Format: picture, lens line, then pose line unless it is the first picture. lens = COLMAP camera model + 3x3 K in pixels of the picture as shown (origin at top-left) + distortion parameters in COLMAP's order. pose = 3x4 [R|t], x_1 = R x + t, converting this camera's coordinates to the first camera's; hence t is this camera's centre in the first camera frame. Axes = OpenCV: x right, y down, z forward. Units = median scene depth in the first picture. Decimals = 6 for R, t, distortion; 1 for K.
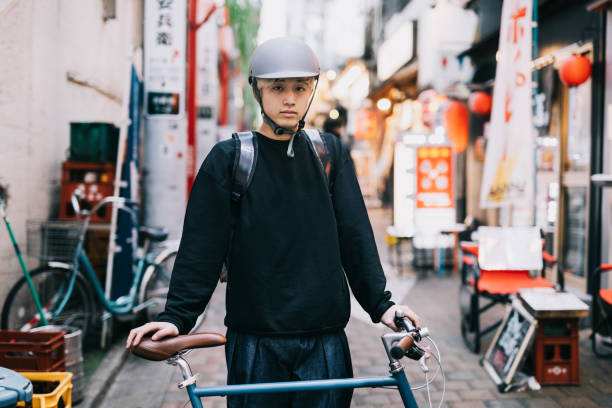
lens RADIAL K [[853.8, 0, 306.3], [0, 853.8, 200.9], [0, 0, 1]] dist [0.003235, 0.000000]
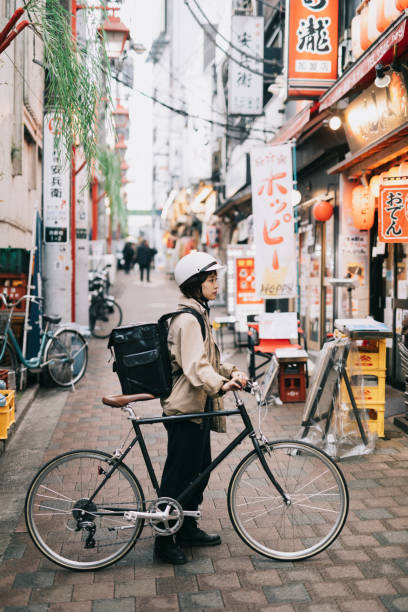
lens RADIAL K [[853.8, 0, 203.4], [0, 853.8, 308.3], [0, 0, 1]] dist [0.003235, 0.000000]
pose [[0.999494, -0.009836, 0.030262, 0.050900], [0.009680, 0.999939, 0.005292, 0.013210], [-0.030312, -0.004996, 0.999528, -0.552353]]
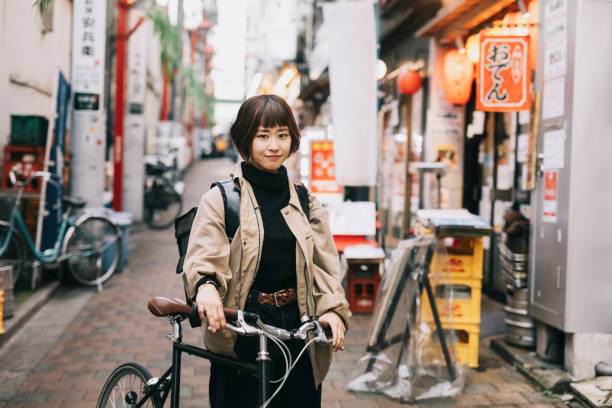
lens RADIAL K [[853.8, 0, 307.9], [0, 853.8, 200.5], [0, 0, 1]] dist [0.003235, 0.000000]
pose [[0.998902, 0.016015, 0.044016, 0.109594], [-0.016139, 0.999867, 0.002471, 0.025224], [-0.043971, -0.003179, 0.999028, -0.289692]]
